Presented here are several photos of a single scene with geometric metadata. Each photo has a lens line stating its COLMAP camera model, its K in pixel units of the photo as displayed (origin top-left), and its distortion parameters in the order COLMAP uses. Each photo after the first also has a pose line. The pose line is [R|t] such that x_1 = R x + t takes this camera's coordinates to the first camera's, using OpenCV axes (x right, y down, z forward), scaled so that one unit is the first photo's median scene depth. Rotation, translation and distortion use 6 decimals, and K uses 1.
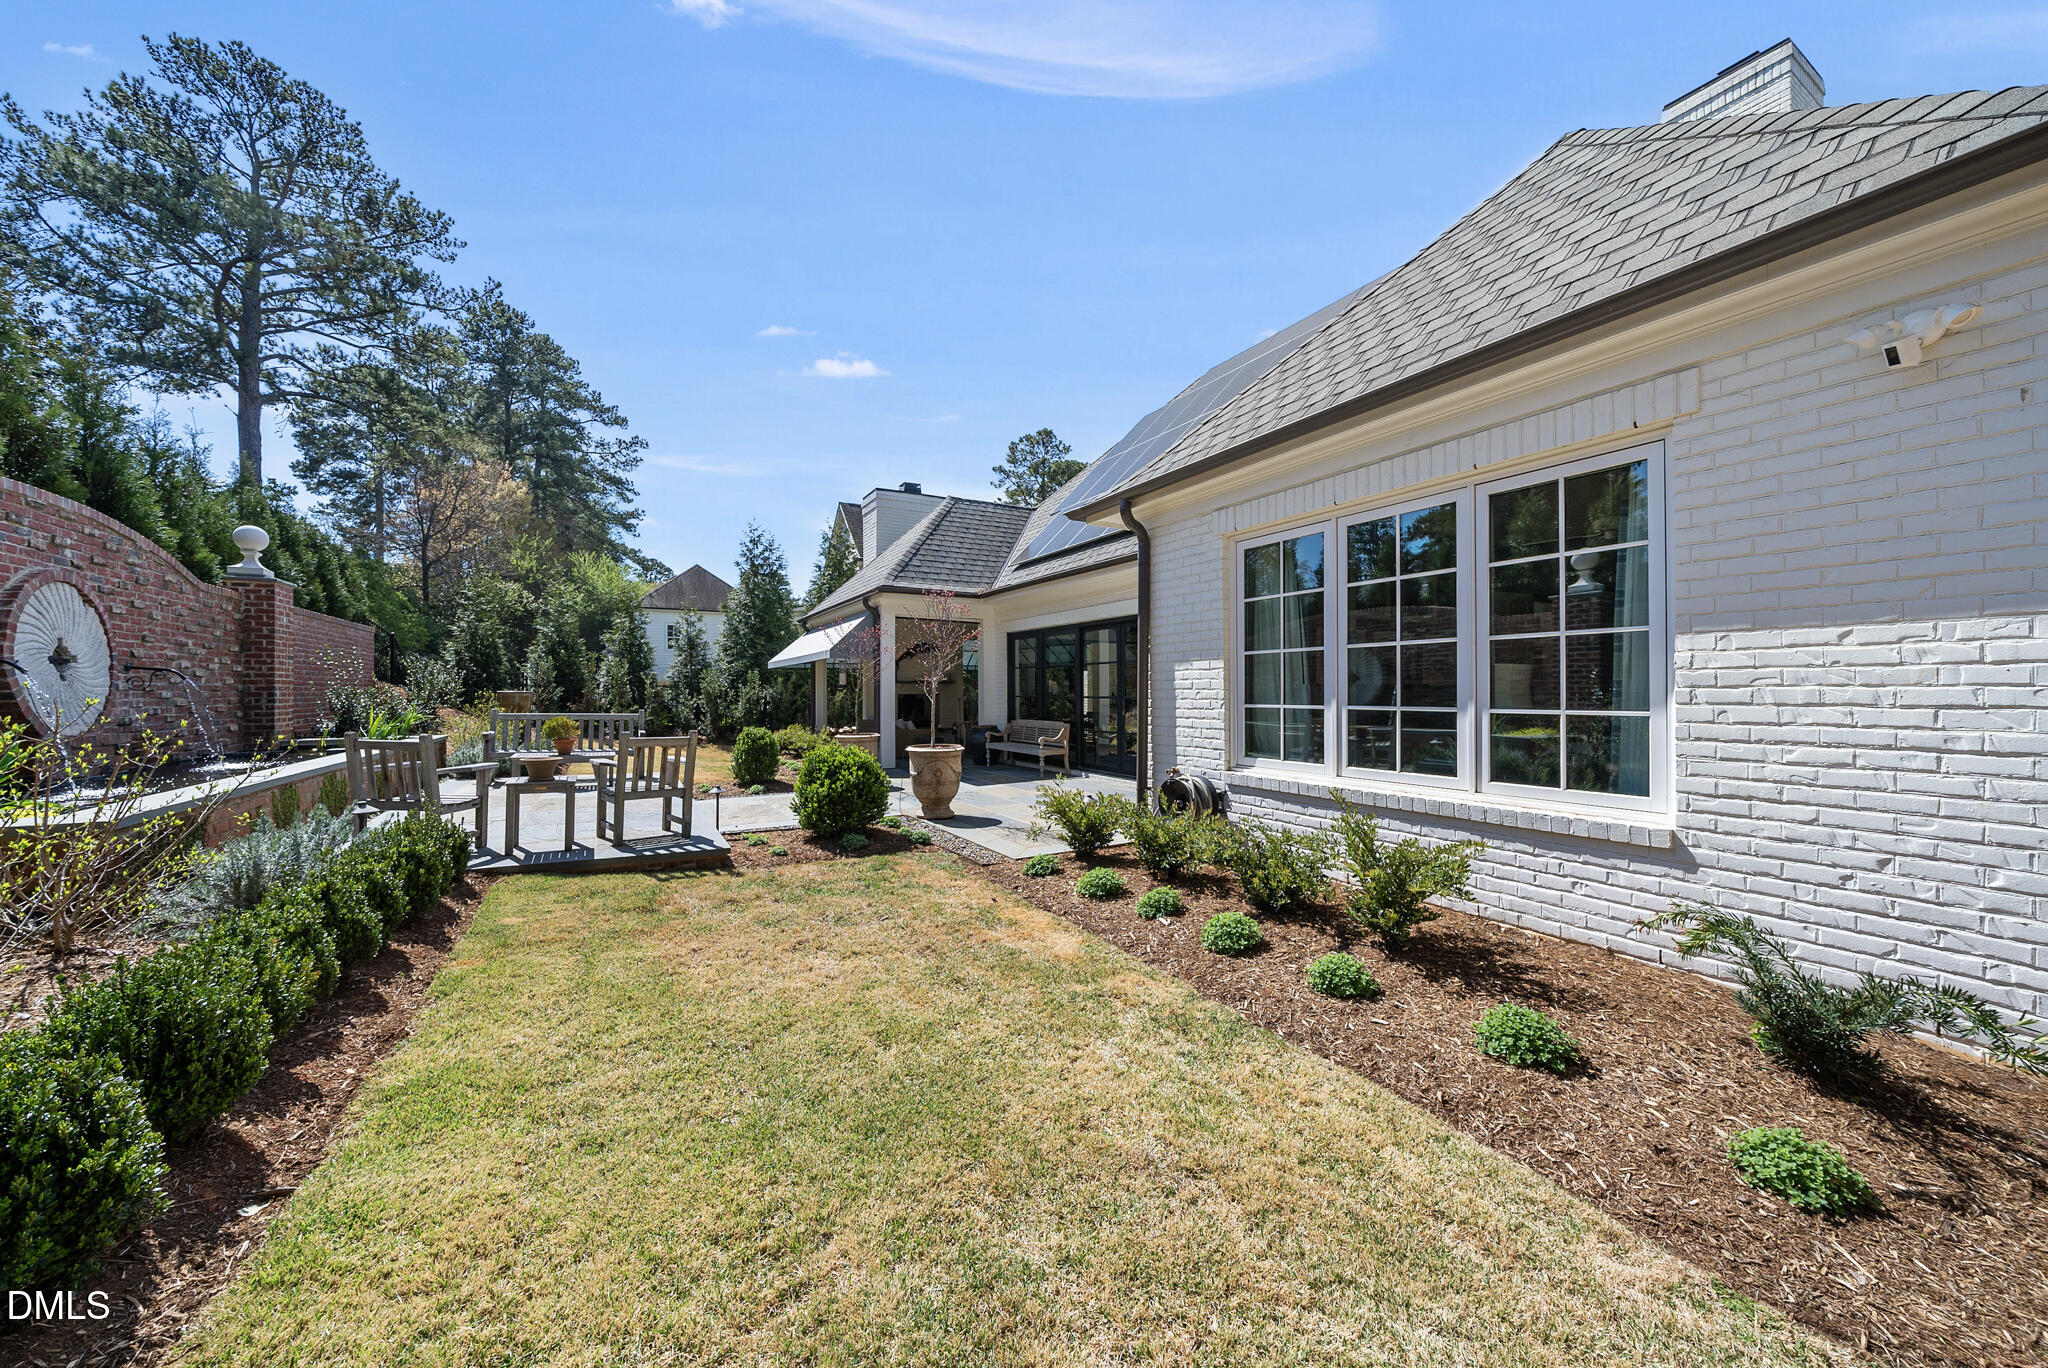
lens RADIAL K [[708.9, 0, 1015.4], [0, 708.9, 691.0], [0, 0, 1]] dist [-0.007994, 0.000717]
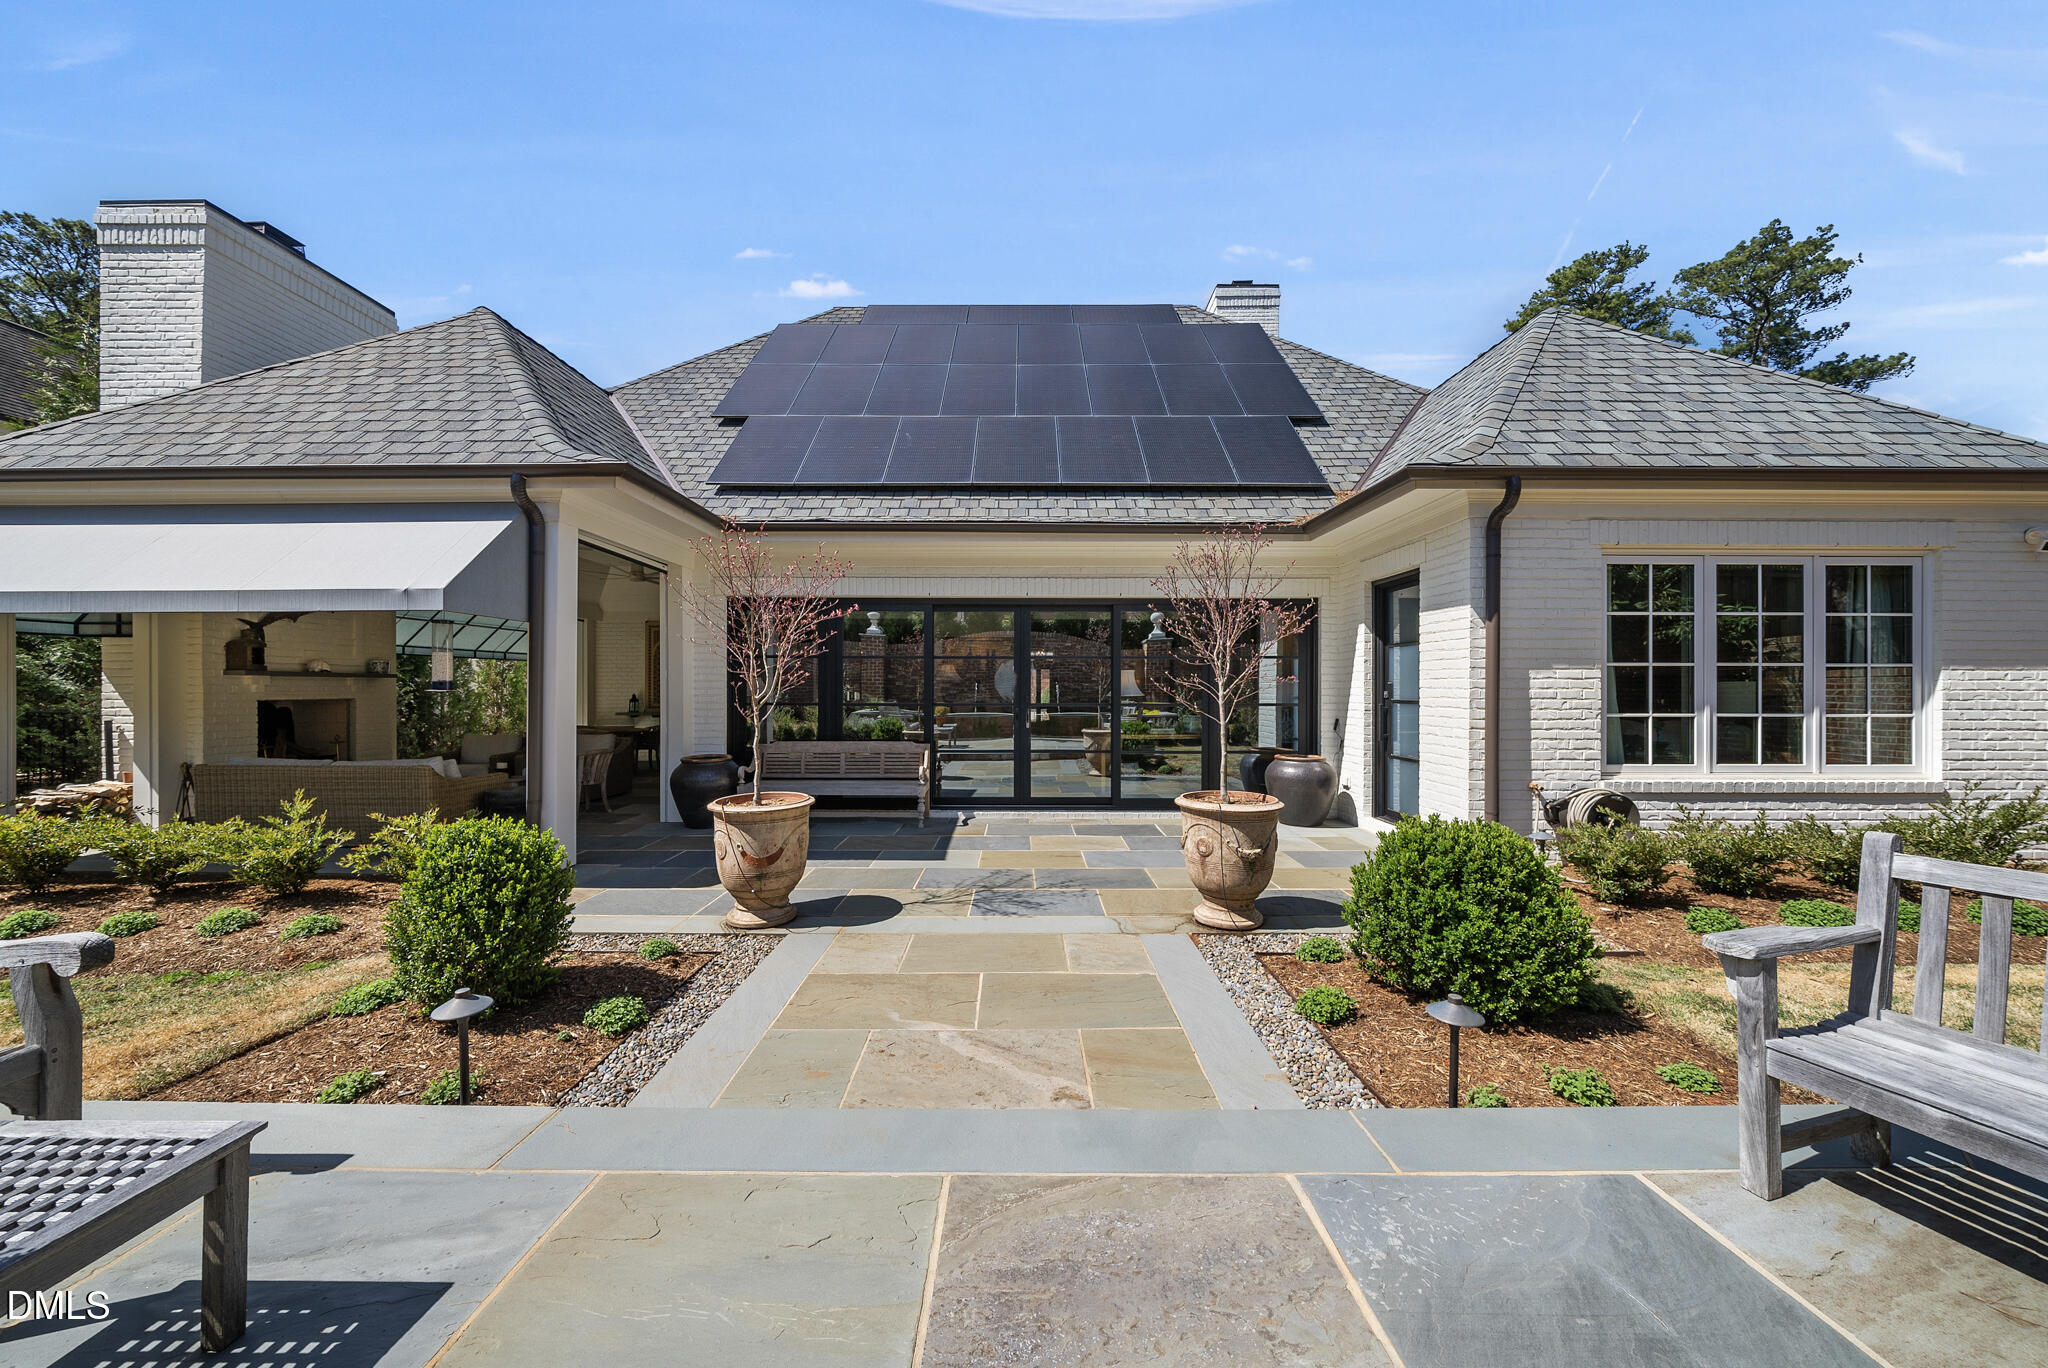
lens RADIAL K [[708.9, 0, 1019.3], [0, 708.9, 693.7], [0, 0, 1]] dist [-0.007994, 0.000717]
pose [[0.498006, 0.004873, 0.867160, -1.079403], [-0.004996, 0.999984, -0.002750, -0.003535], [-0.867159, -0.002963, 0.498023, 1.333501]]
